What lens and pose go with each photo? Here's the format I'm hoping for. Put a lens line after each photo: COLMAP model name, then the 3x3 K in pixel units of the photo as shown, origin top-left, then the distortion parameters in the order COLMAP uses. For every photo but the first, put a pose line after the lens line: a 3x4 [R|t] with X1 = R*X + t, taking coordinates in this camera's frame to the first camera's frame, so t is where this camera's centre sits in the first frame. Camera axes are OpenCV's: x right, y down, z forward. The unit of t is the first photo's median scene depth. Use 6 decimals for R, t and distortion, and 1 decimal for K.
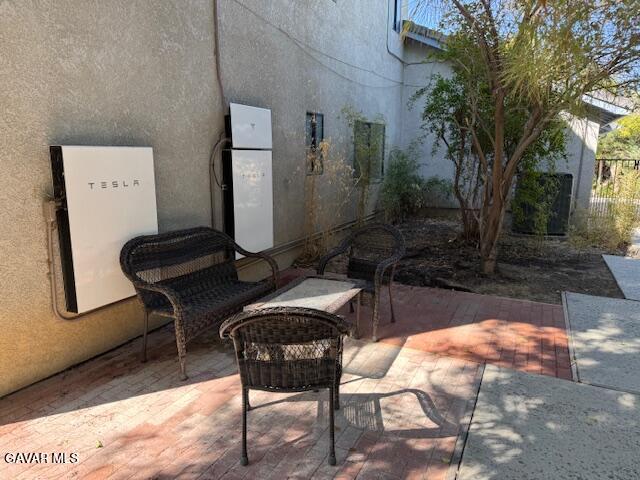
lens RADIAL K [[451.2, 0, 321.6], [0, 451.2, 238.4], [0, 0, 1]] dist [0.076631, -0.098650]
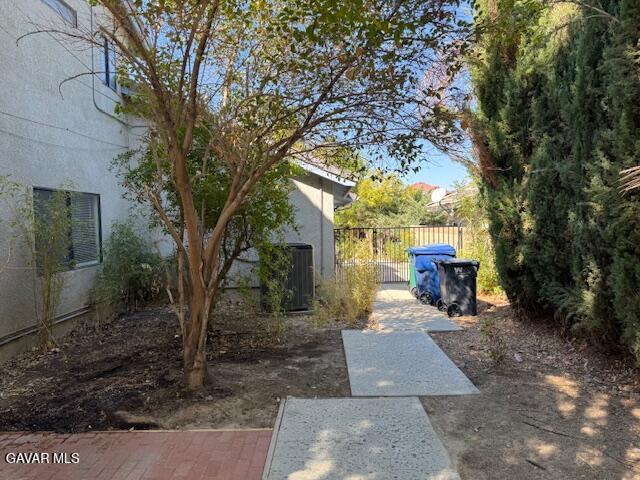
lens RADIAL K [[451.2, 0, 321.6], [0, 451.2, 238.4], [0, 0, 1]] dist [0.076631, -0.098650]
pose [[0.902562, -0.042437, 0.428463, 0.184837], [0.107121, 0.985972, -0.127998, -0.035078], [-0.417021, 0.161423, 0.894447, 0.158652]]
